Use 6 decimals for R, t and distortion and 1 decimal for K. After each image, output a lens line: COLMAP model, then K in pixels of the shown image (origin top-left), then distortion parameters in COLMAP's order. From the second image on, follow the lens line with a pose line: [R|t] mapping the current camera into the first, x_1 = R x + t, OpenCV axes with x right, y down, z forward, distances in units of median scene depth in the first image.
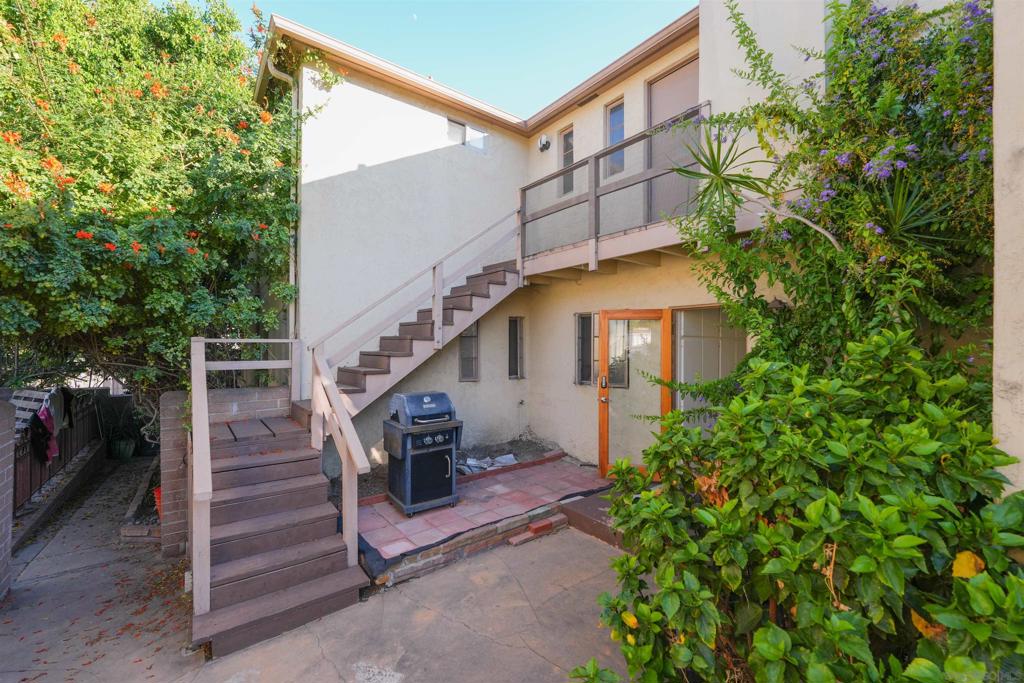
lens RADIAL K [[416.9, 0, 507.7], [0, 416.9, 344.7], [0, 0, 1]] dist [-0.013133, -0.000189]
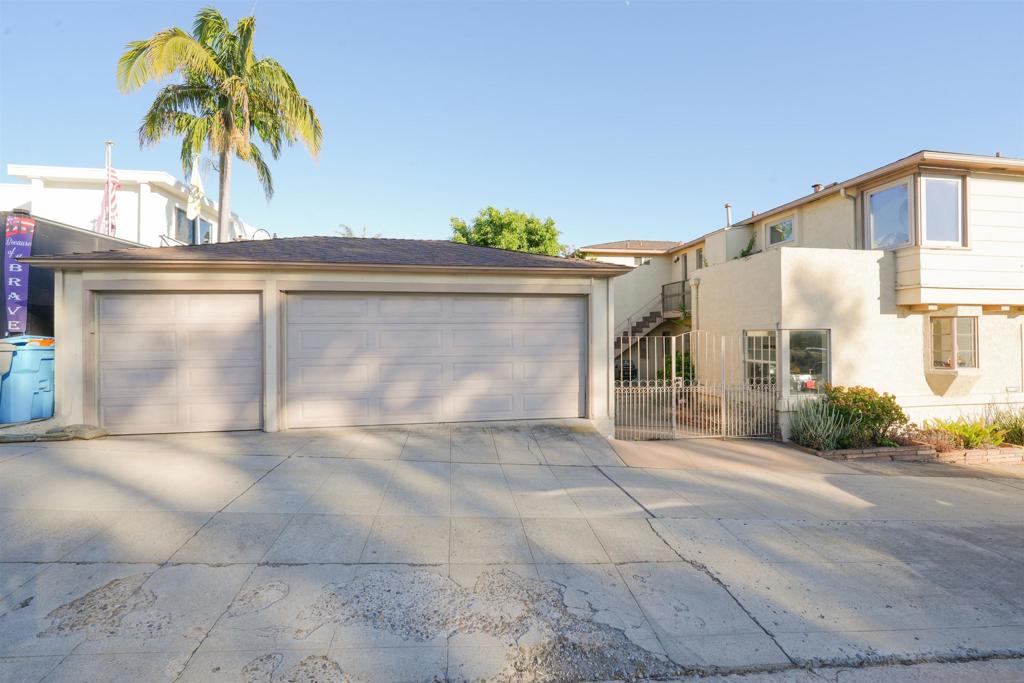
lens RADIAL K [[416.9, 0, 510.7], [0, 416.9, 337.0], [0, 0, 1]] dist [-0.013133, -0.000189]
pose [[0.887593, -0.008623, -0.460548, 0.409699], [0.005655, 0.999953, -0.007824, -0.032721], [0.460594, 0.004340, 0.887600, -1.863123]]
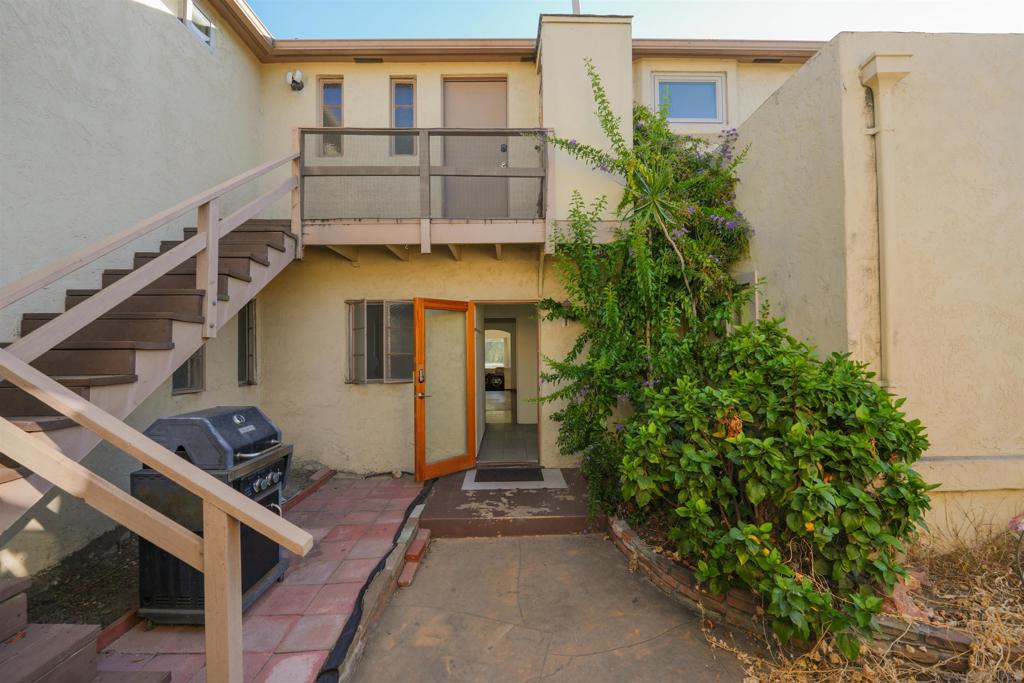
lens RADIAL K [[416.9, 0, 509.9], [0, 416.9, 340.3], [0, 0, 1]] dist [-0.013133, -0.000189]
pose [[0.590319, 0.007780, 0.807133, -0.364720], [0.009152, 0.999825, -0.016332, 0.025528], [-0.807118, 0.017028, 0.590144, 0.270086]]
